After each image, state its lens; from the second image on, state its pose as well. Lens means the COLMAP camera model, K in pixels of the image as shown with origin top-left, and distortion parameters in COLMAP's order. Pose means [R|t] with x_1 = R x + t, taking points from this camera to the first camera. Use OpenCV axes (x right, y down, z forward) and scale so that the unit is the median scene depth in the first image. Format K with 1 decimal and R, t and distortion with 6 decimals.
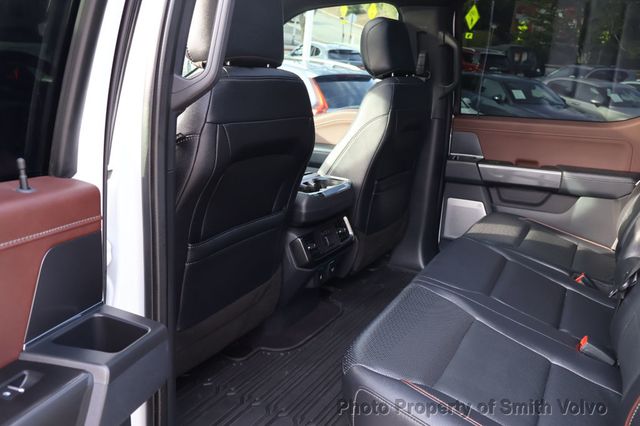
lens RADIAL K [[536.9, 0, 320.0], [0, 536.9, 213.0], [0, 0, 1]] dist [-0.002354, 0.005936]
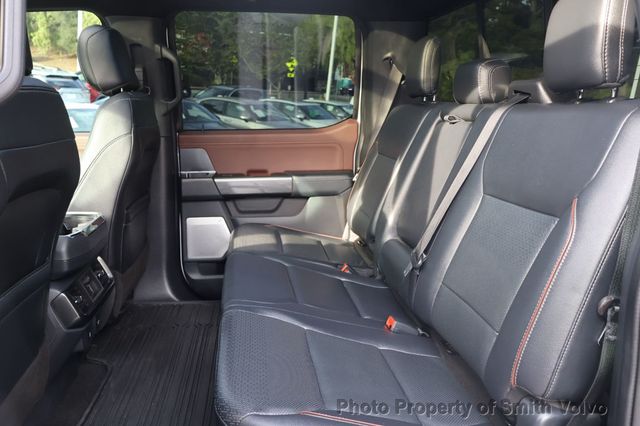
lens RADIAL K [[536.9, 0, 320.0], [0, 536.9, 213.0], [0, 0, 1]] dist [-0.002354, 0.005936]
pose [[0.813114, -0.152108, 0.561880, -0.114049], [0.174538, 0.984552, 0.013951, -0.010456], [-0.555322, 0.086726, 0.827101, 0.088249]]
